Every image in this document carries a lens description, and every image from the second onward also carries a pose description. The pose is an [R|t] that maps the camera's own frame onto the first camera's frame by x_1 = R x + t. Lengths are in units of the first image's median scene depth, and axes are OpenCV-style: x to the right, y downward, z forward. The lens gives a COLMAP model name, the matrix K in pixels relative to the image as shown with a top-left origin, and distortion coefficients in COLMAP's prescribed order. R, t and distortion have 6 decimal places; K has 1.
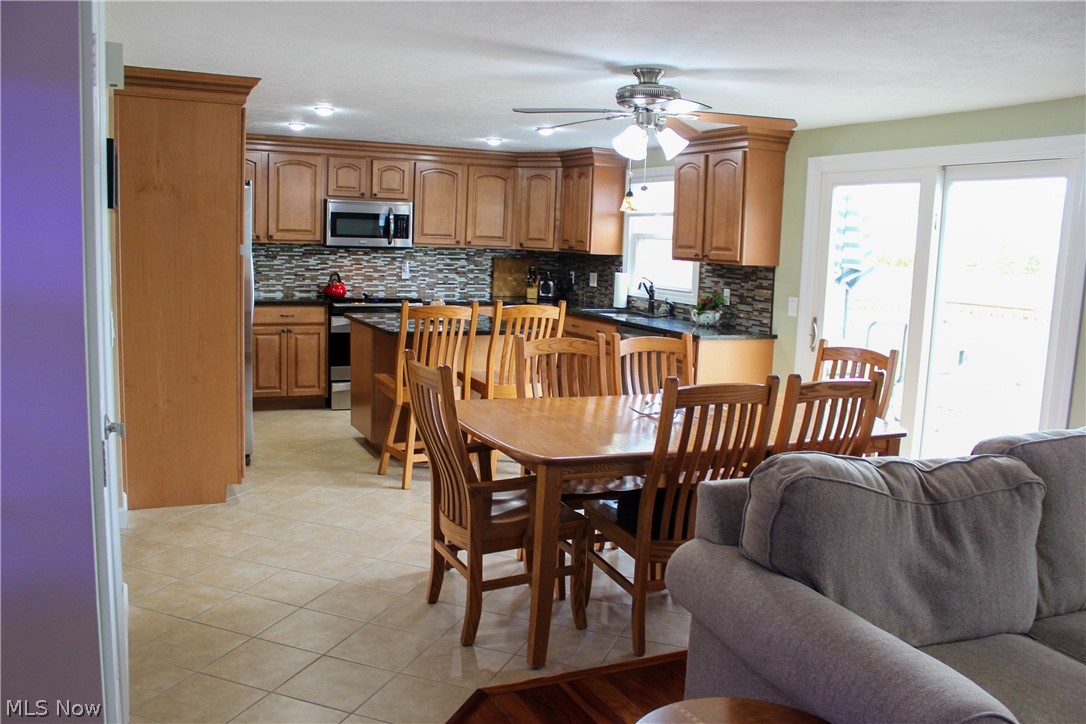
lens RADIAL K [[897.1, 0, 530.7], [0, 897.1, 363.2], [0, 0, 1]] dist [-0.156277, 0.133757]
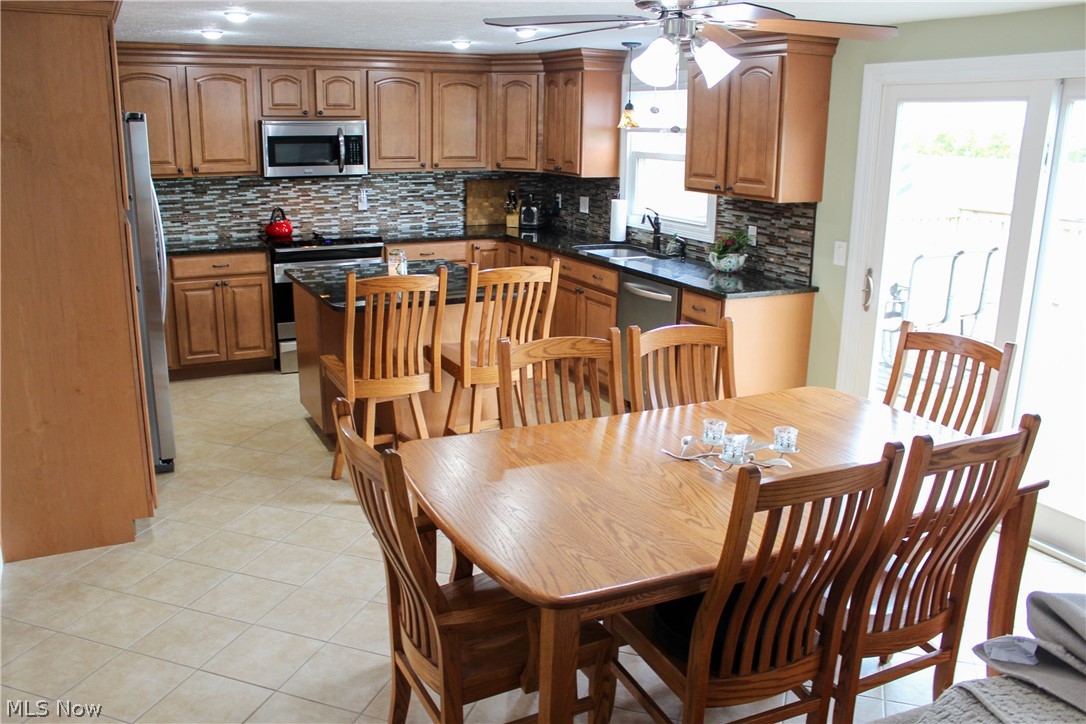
lens RADIAL K [[897.1, 0, 530.7], [0, 897.1, 363.2], [0, 0, 1]] dist [-0.156277, 0.133757]
pose [[0.999325, -0.030370, 0.020686, -0.004117], [0.027569, 0.991856, 0.124344, -0.070362], [-0.024294, -0.123689, 0.992024, 0.196612]]
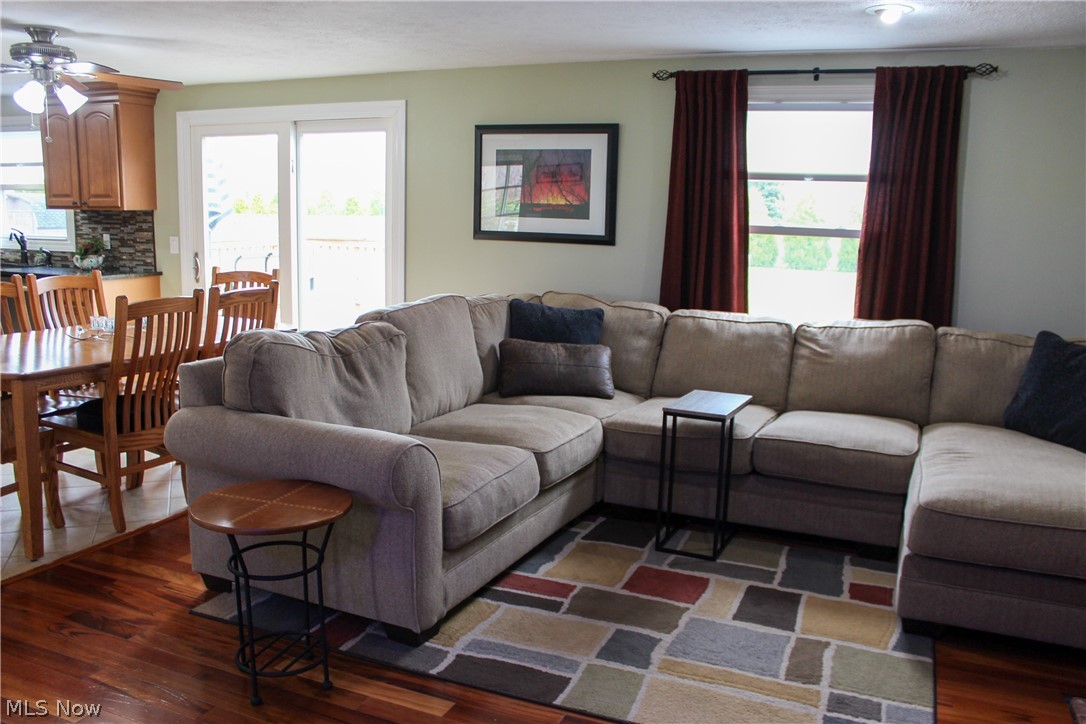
lens RADIAL K [[883.3, 0, 563.2], [0, 883.3, 360.6], [0, 0, 1]] dist [-0.171870, 0.120045]
pose [[0.720024, -0.138068, 0.680076, -0.104202], [0.097067, 0.990411, 0.098303, 0.022246], [-0.687127, -0.004768, 0.726521, -0.126050]]
